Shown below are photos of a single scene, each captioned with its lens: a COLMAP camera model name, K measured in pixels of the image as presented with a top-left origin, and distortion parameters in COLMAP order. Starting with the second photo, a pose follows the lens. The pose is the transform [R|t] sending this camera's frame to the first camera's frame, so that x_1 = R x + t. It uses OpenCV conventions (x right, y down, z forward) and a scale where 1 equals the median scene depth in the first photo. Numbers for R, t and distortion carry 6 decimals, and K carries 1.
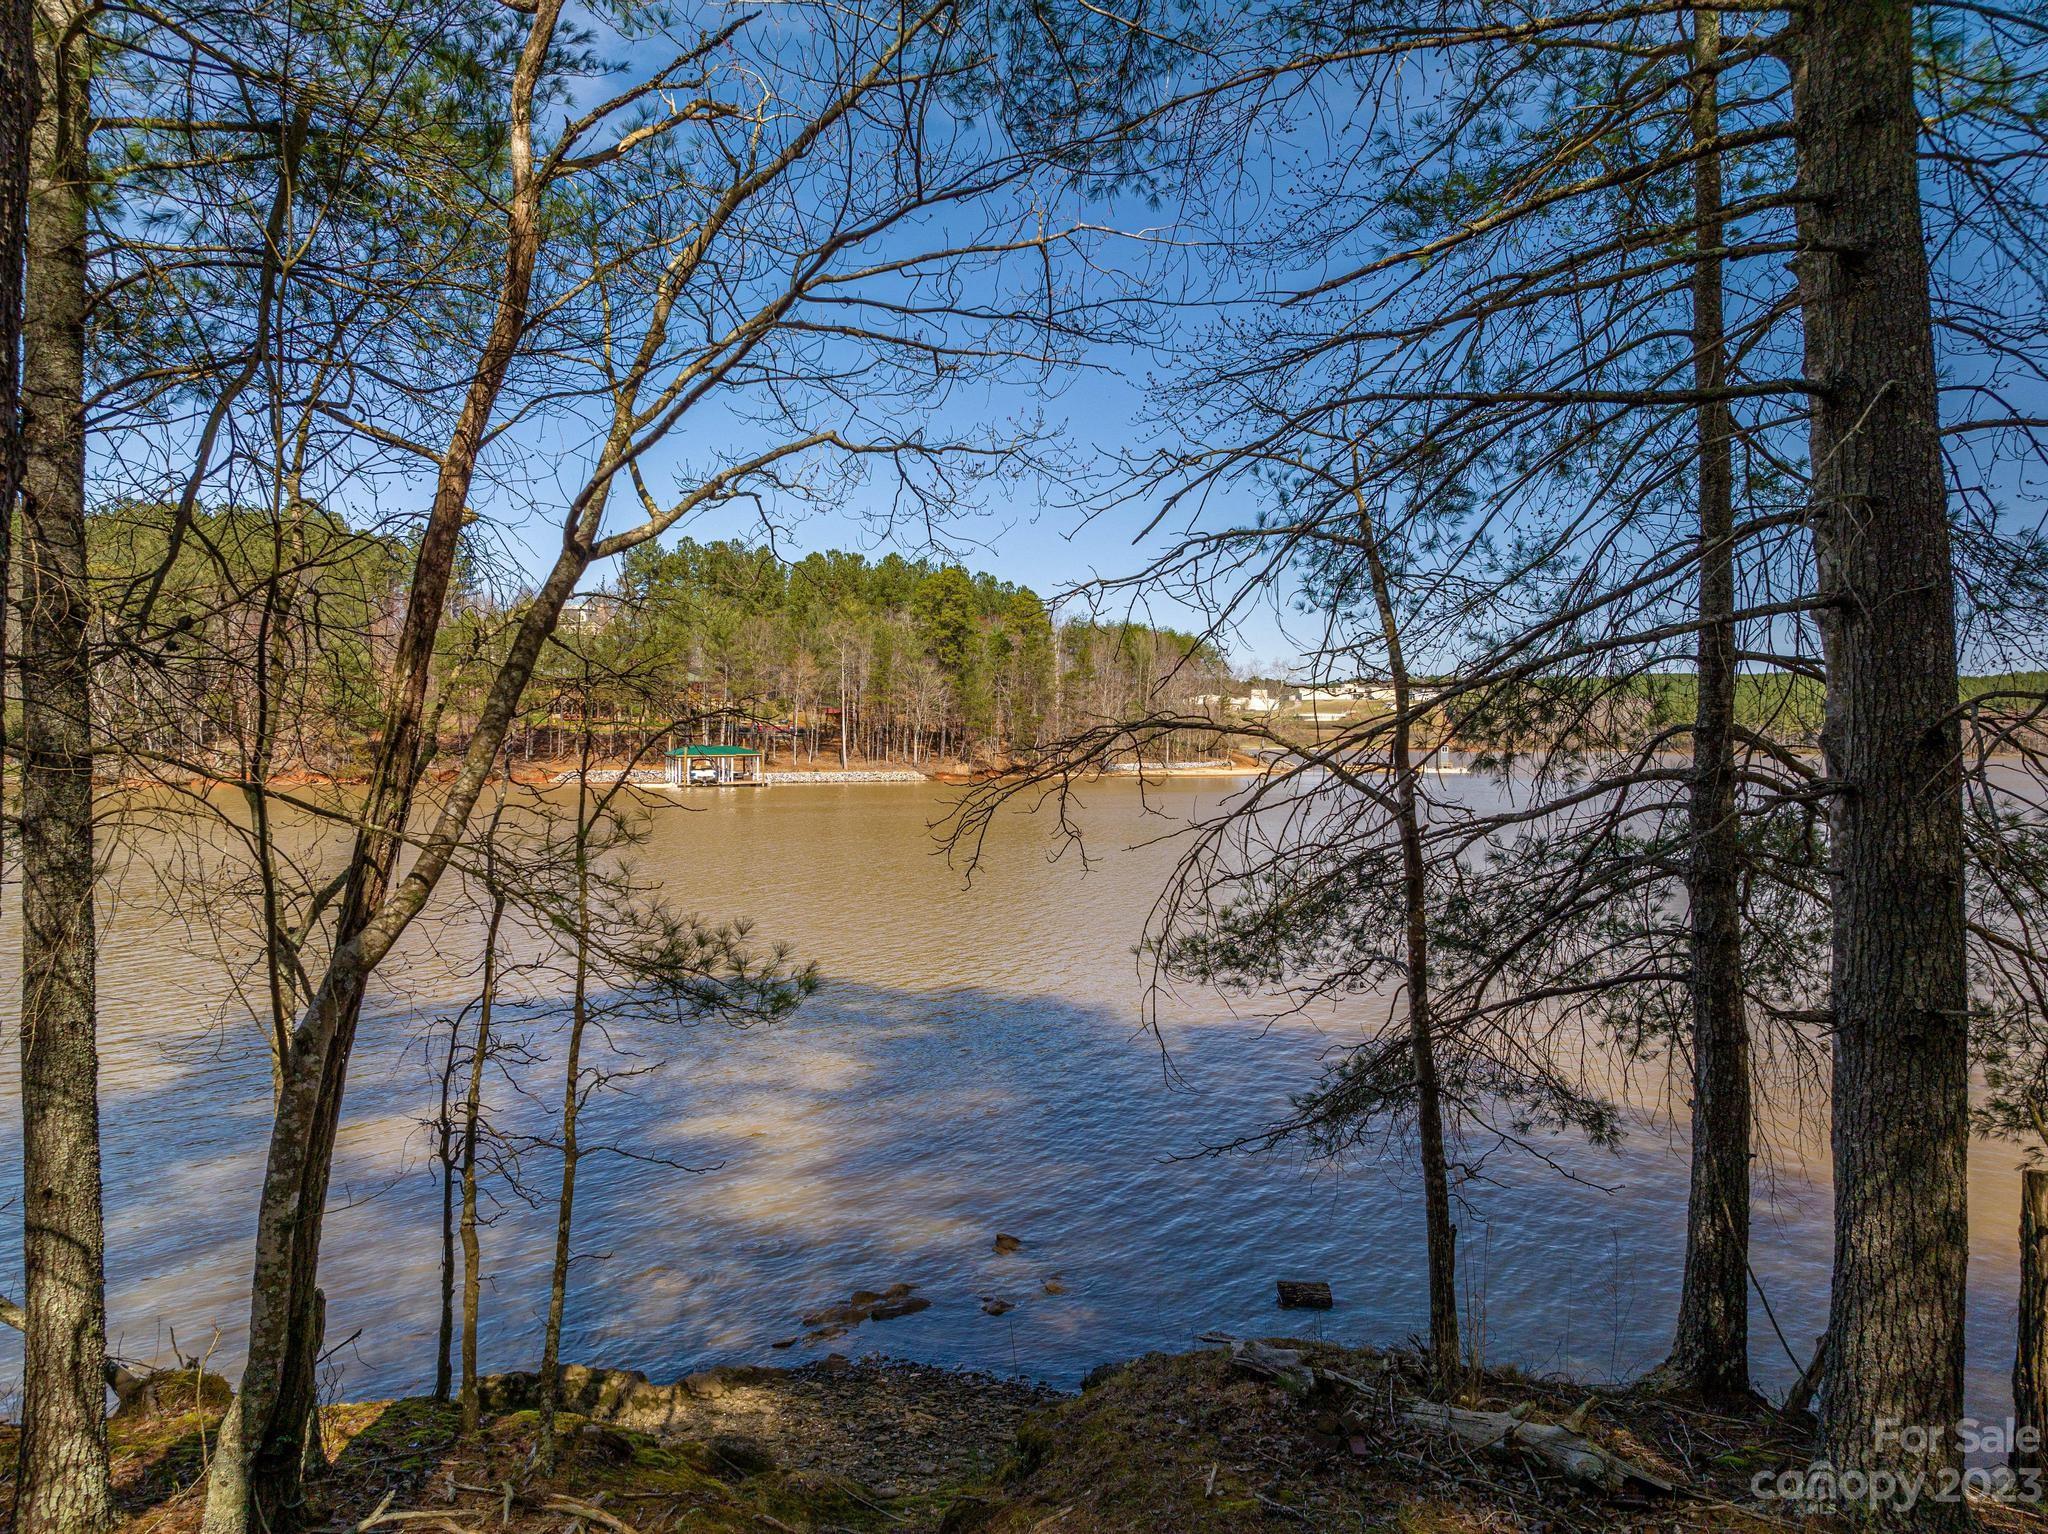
lens RADIAL K [[1403.2, 0, 1050.7], [0, 1403.2, 739.8], [0, 0, 1]] dist [-0.046953, 0.003471]
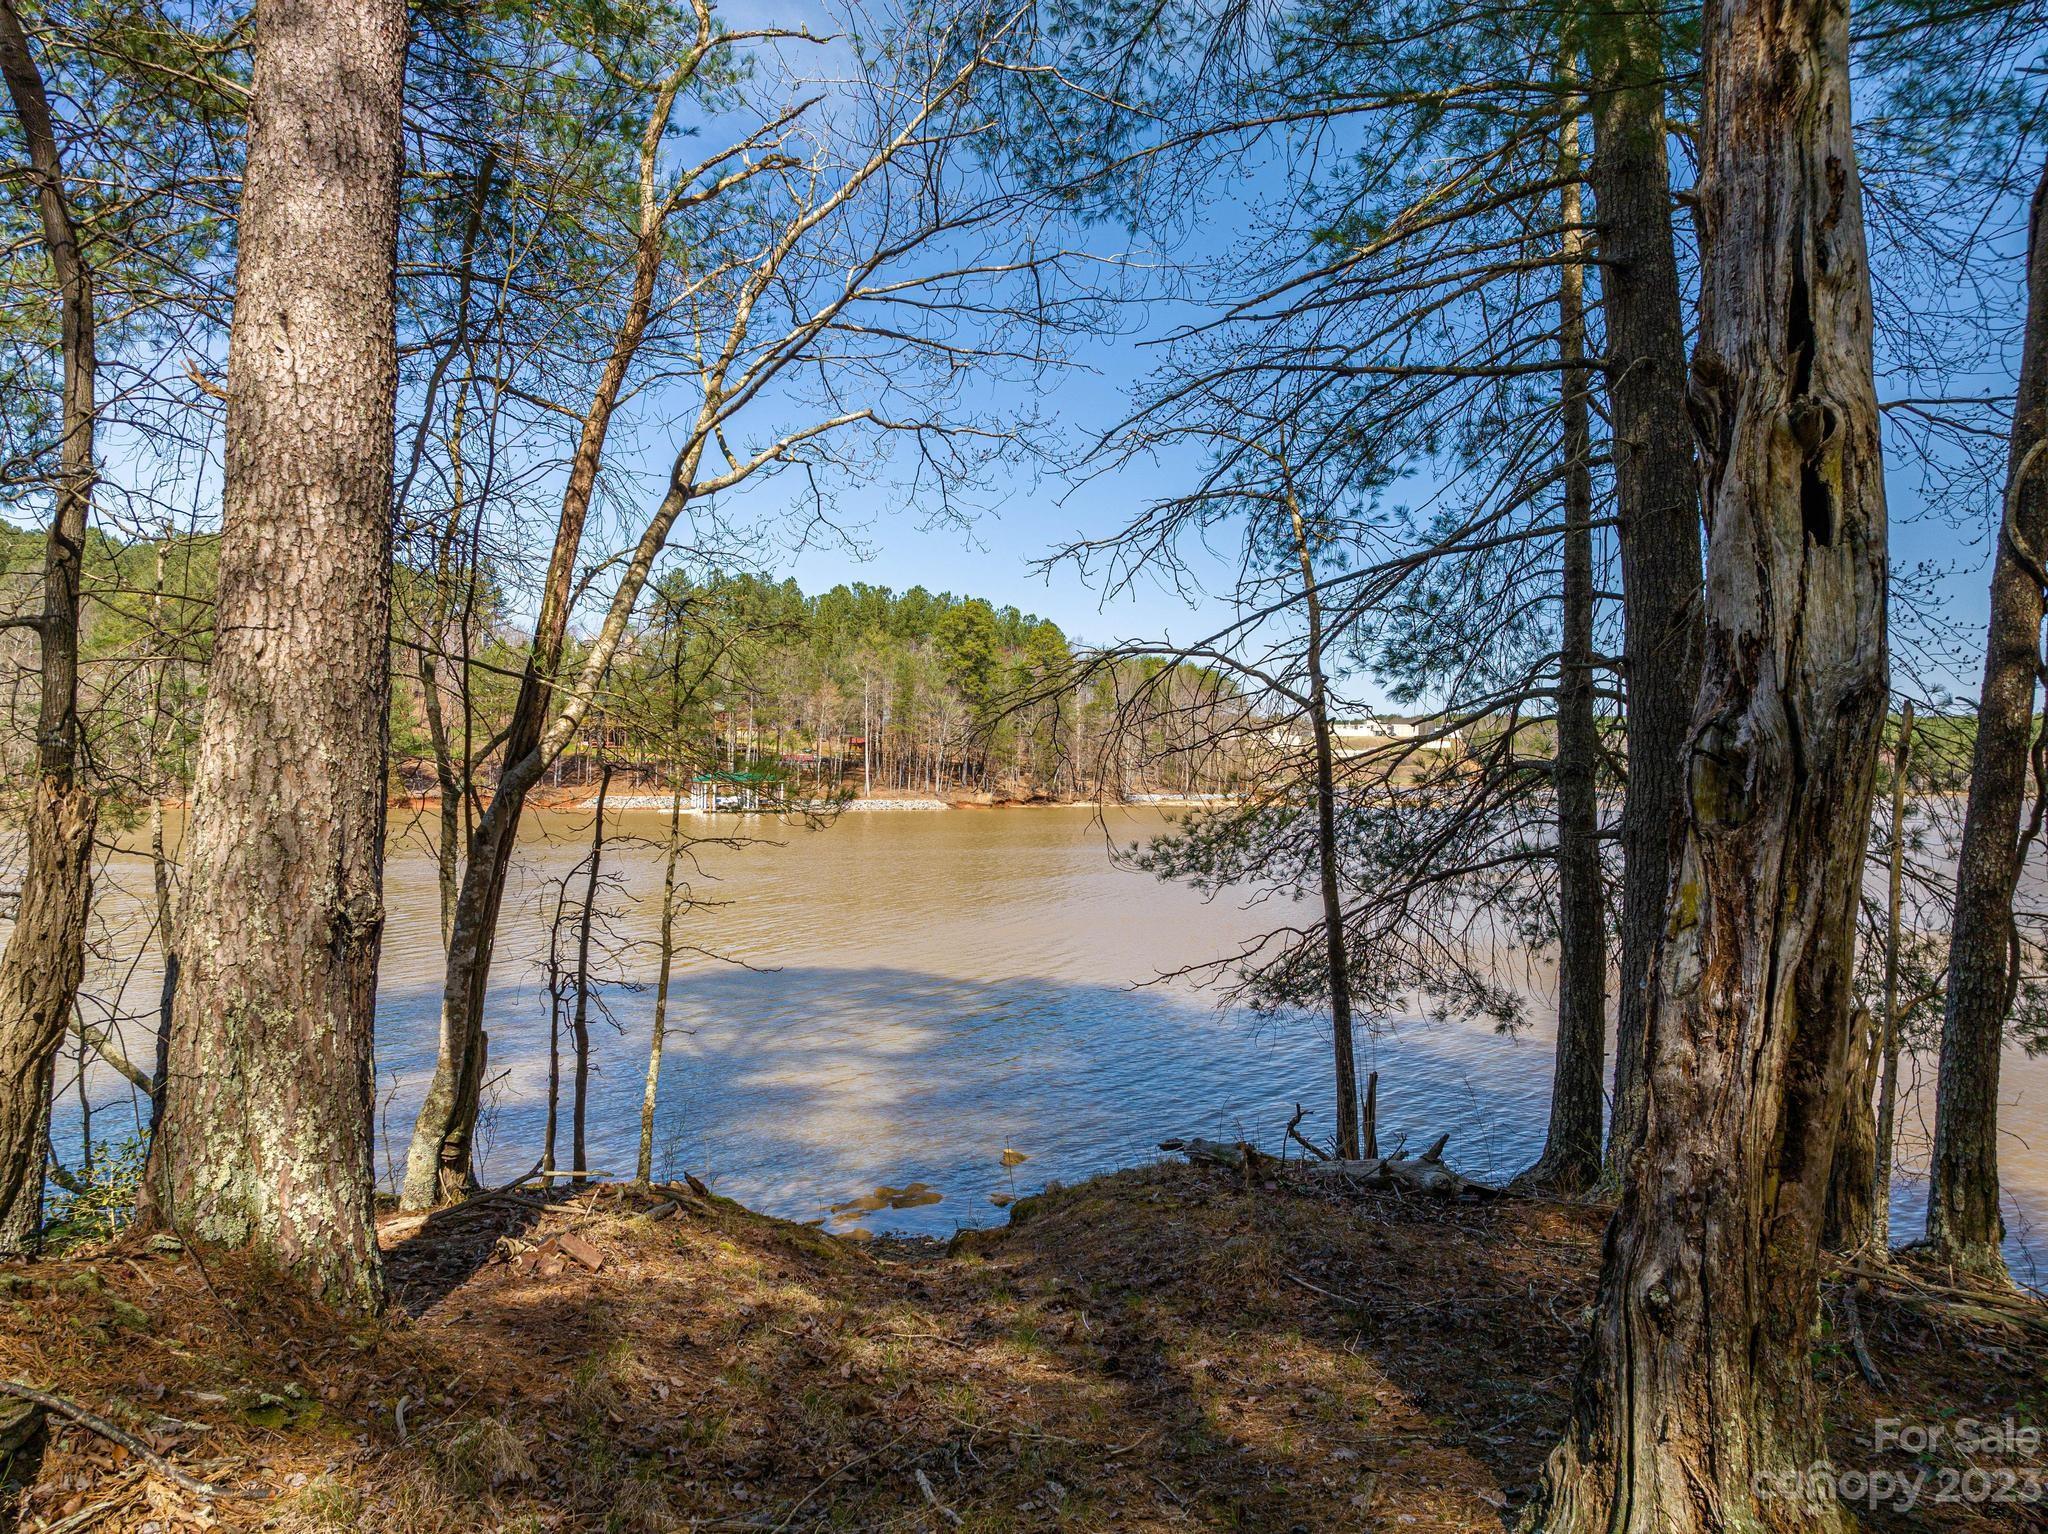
lens RADIAL K [[1411.8, 0, 1032.9], [0, 1411.8, 748.5], [0, 0, 1]] dist [-0.064099, 0.031475]
pose [[0.999549, 0.007343, -0.029110, 0.025863], [-0.007926, 0.999769, -0.019988, 0.088395], [0.028957, 0.020210, 0.999376, -0.215066]]
